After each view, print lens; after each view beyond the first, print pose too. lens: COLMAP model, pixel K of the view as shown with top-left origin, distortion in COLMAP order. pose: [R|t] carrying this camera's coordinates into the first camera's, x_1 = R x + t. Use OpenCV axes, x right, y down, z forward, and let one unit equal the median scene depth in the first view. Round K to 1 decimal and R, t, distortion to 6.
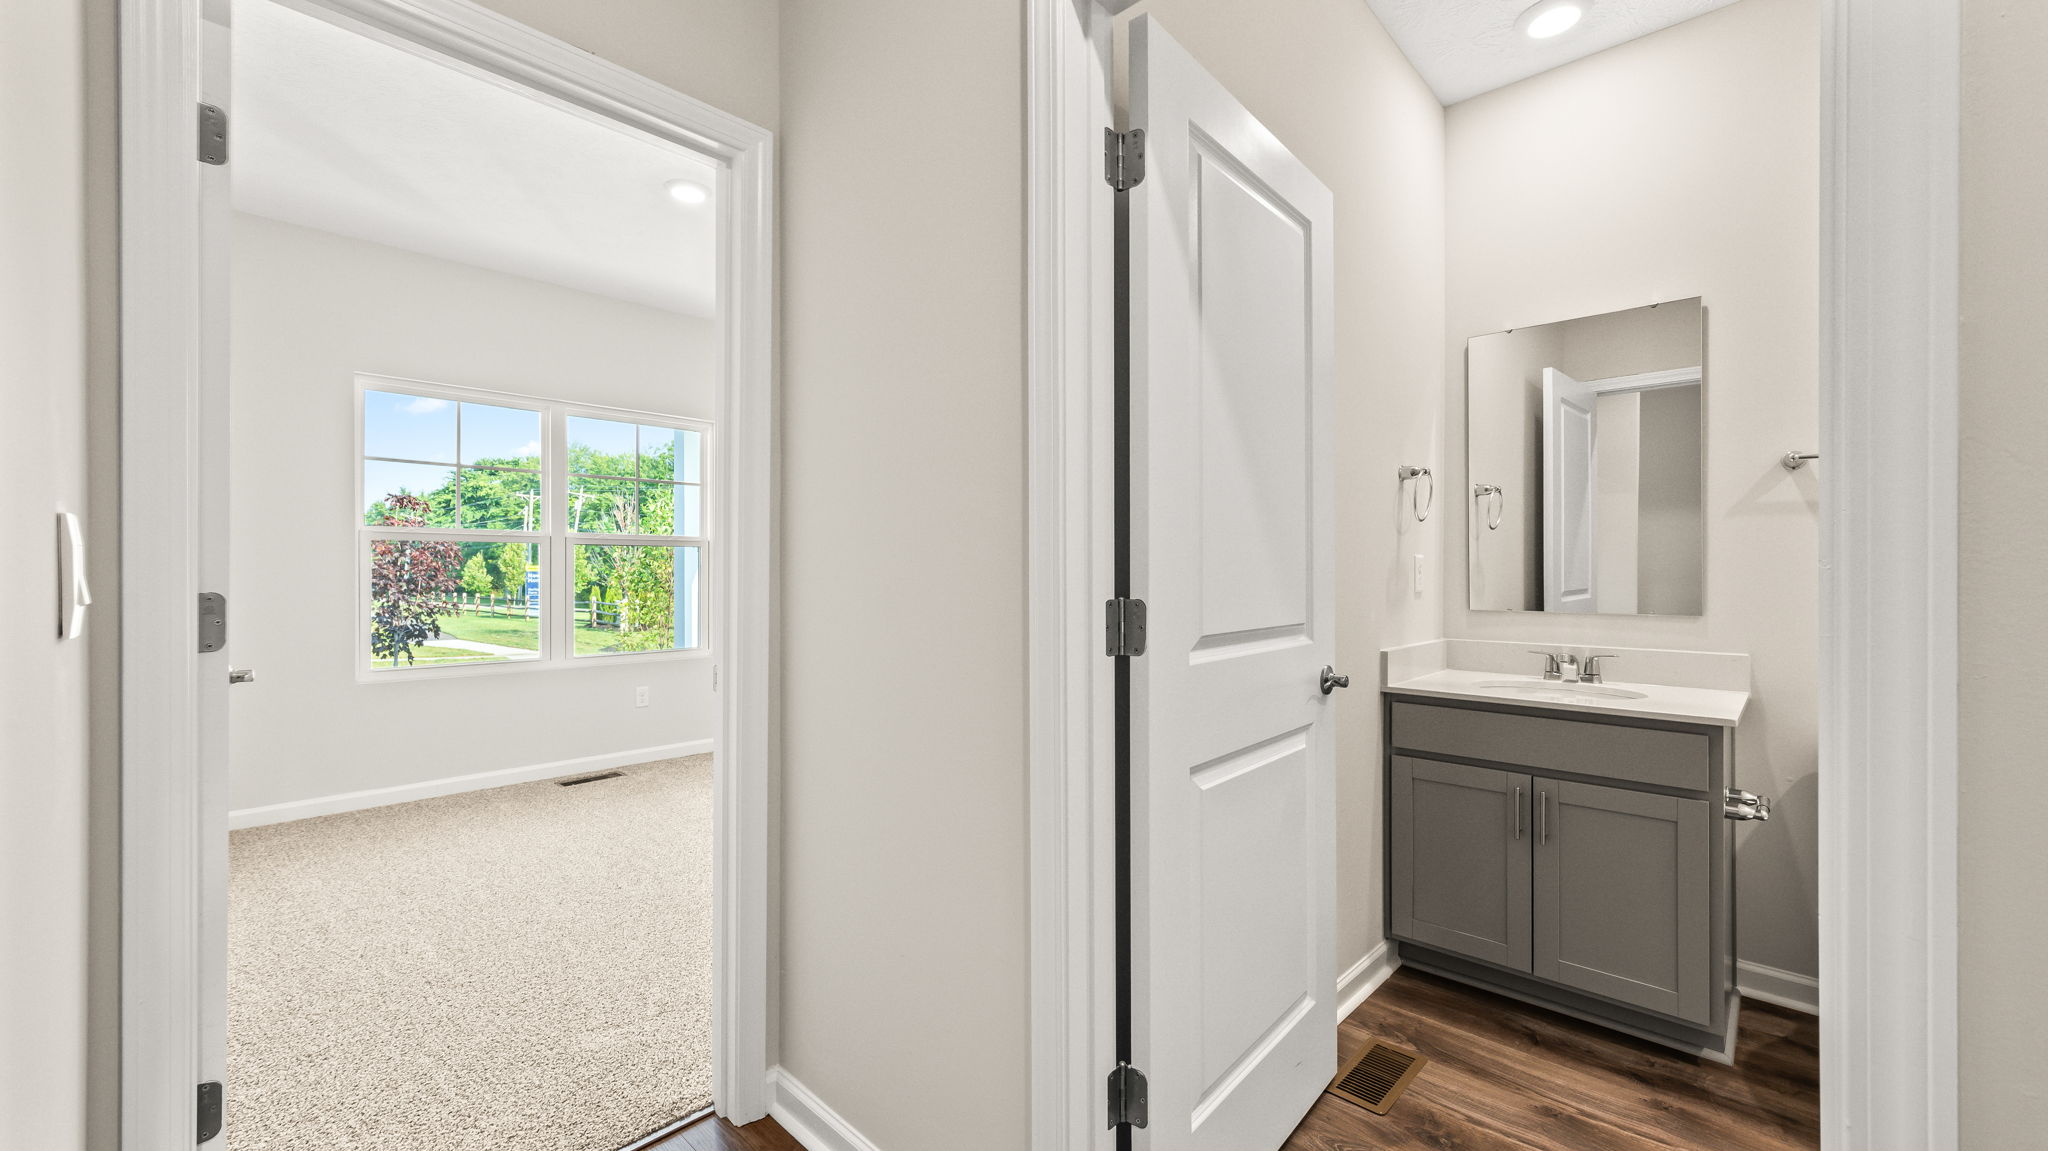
lens RADIAL K [[829.2, 0, 1024.4], [0, 829.2, 570.2], [0, 0, 1]] dist [0.002405, -0.000015]
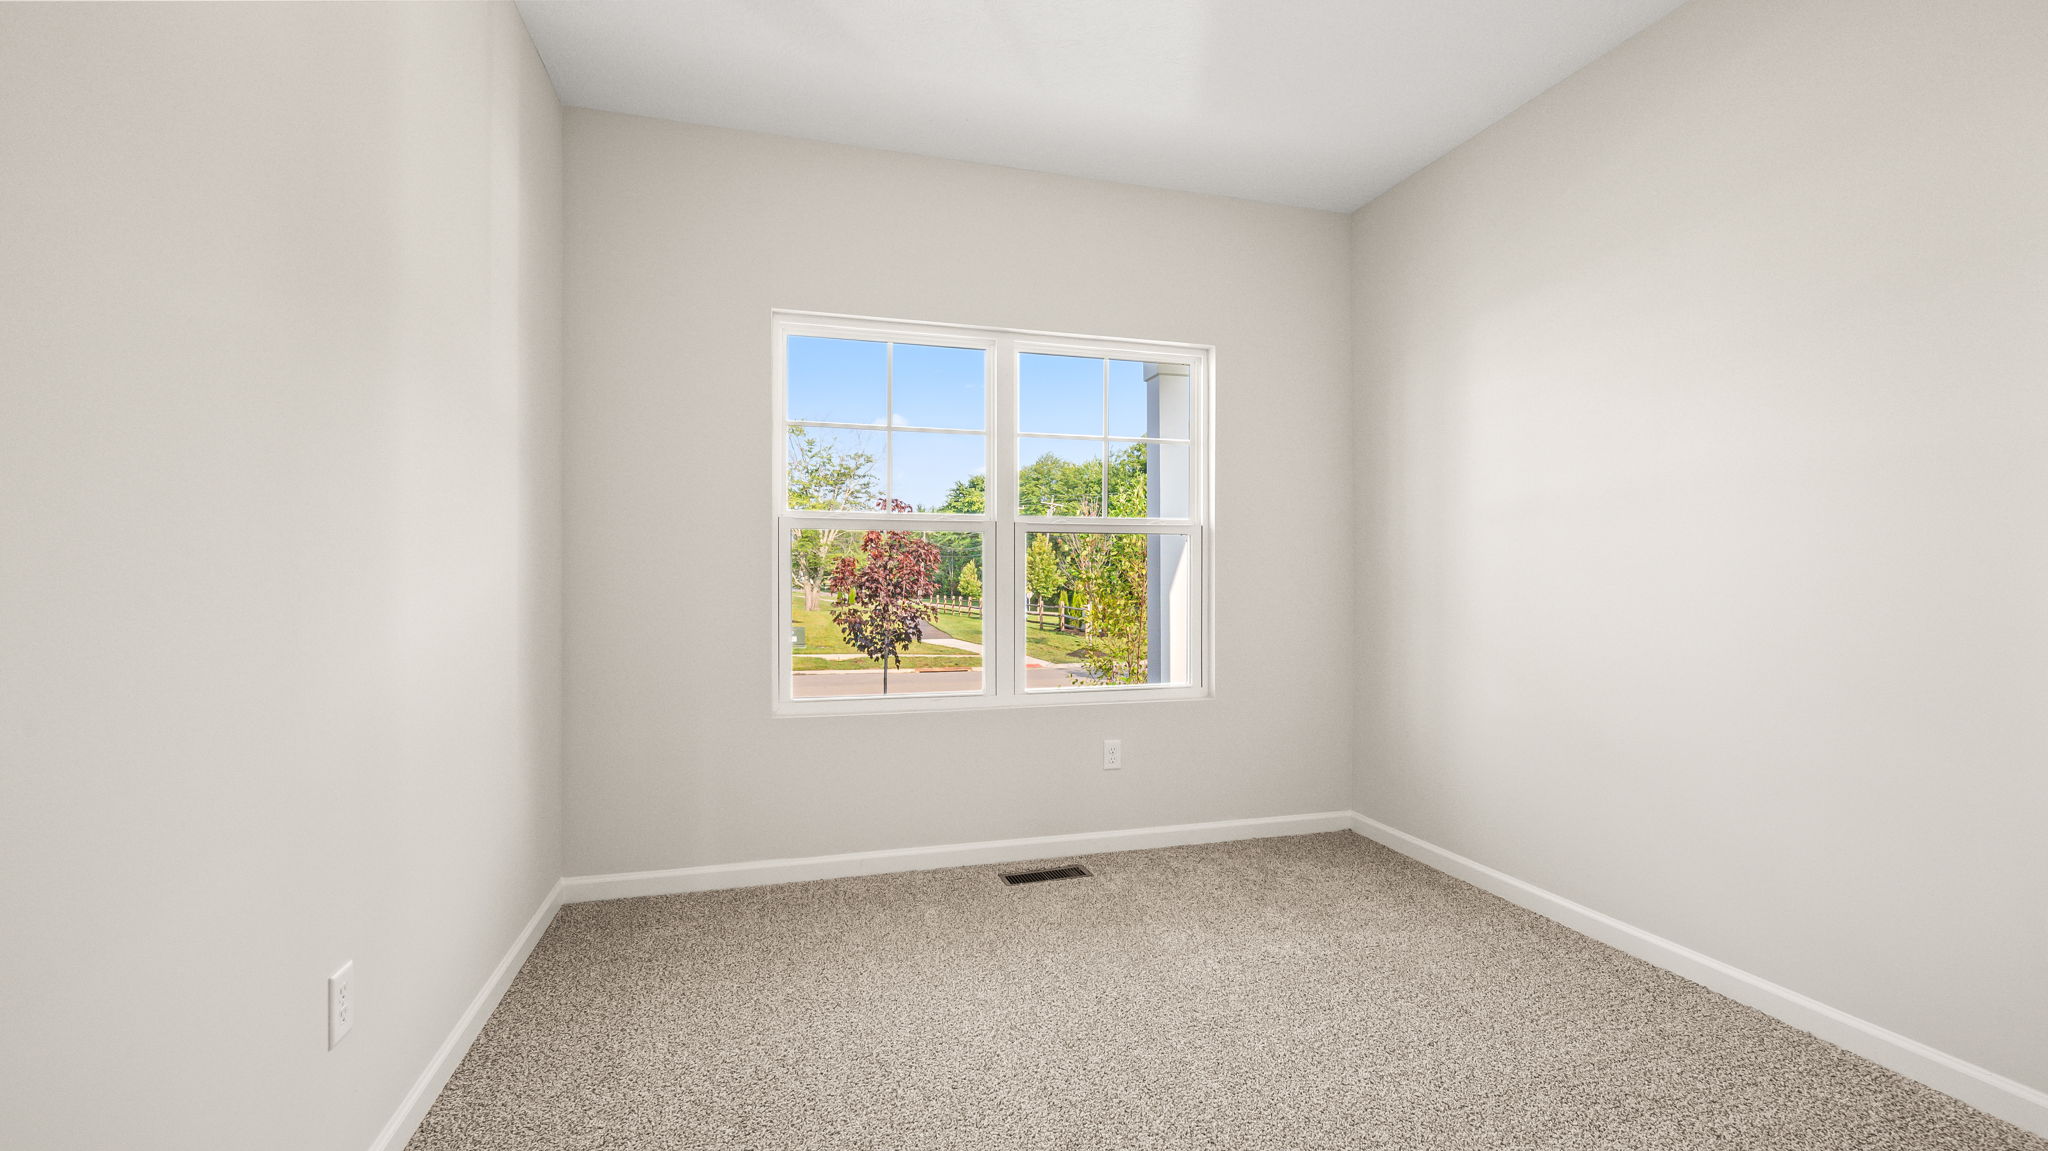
lens RADIAL K [[869.7, 0, 1025.1], [0, 869.7, 566.6], [0, 0, 1]] dist [-0.003619, -0.000084]
pose [[0.866310, -0.006383, -0.499466, -0.172170], [0.001353, 0.999945, -0.010431, 0.004891], [0.499505, 0.008361, 0.866271, 0.359002]]
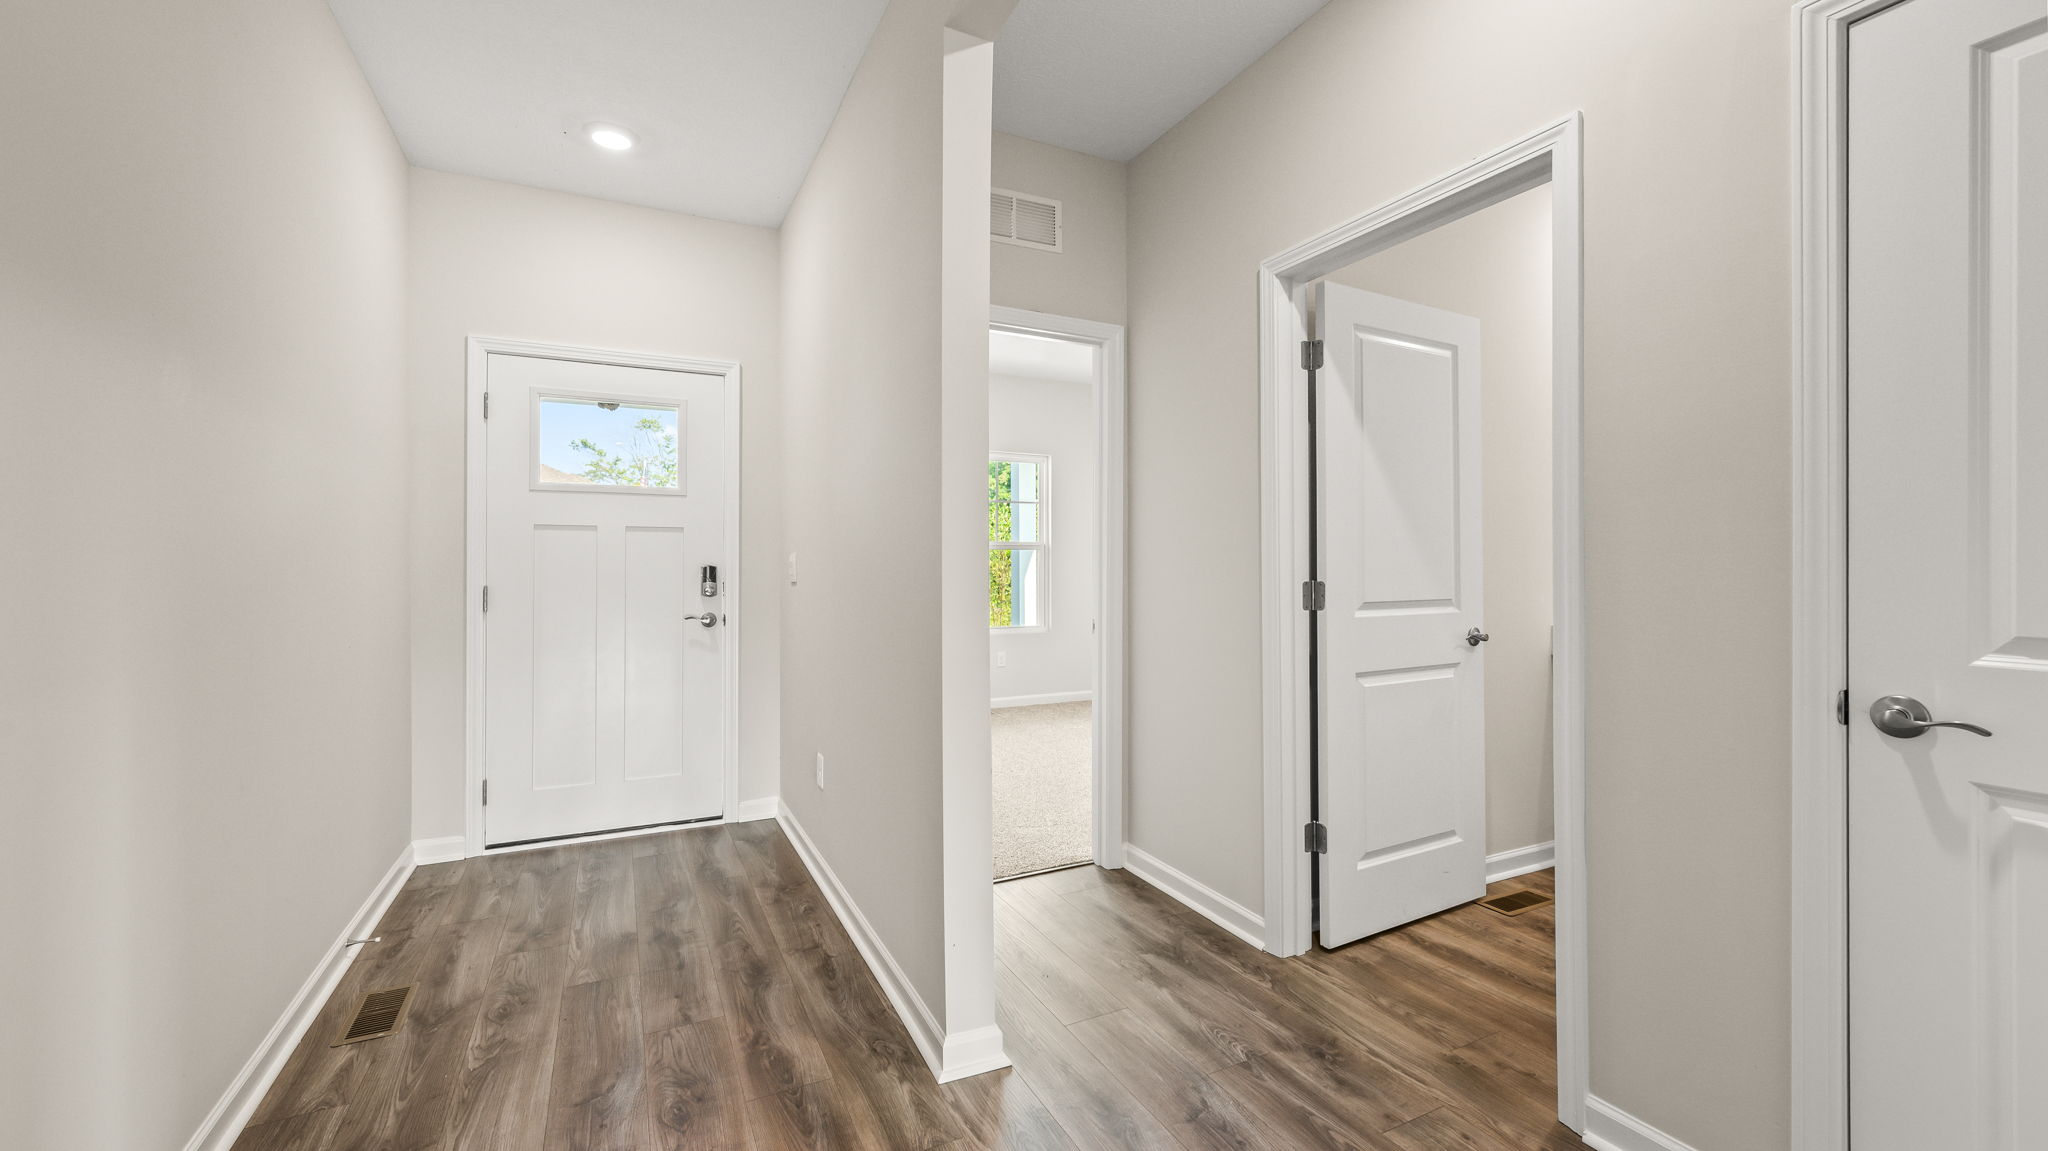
lens RADIAL K [[802.9, 0, 1029.9], [0, 802.9, 575.0], [0, 0, 1]] dist [0.000824, 0.000017]
pose [[0.942240, -0.001858, -0.334933, 0.030346], [0.005210, 0.999945, 0.009110, -0.000057], [0.334898, -0.010329, 0.942198, -0.244172]]
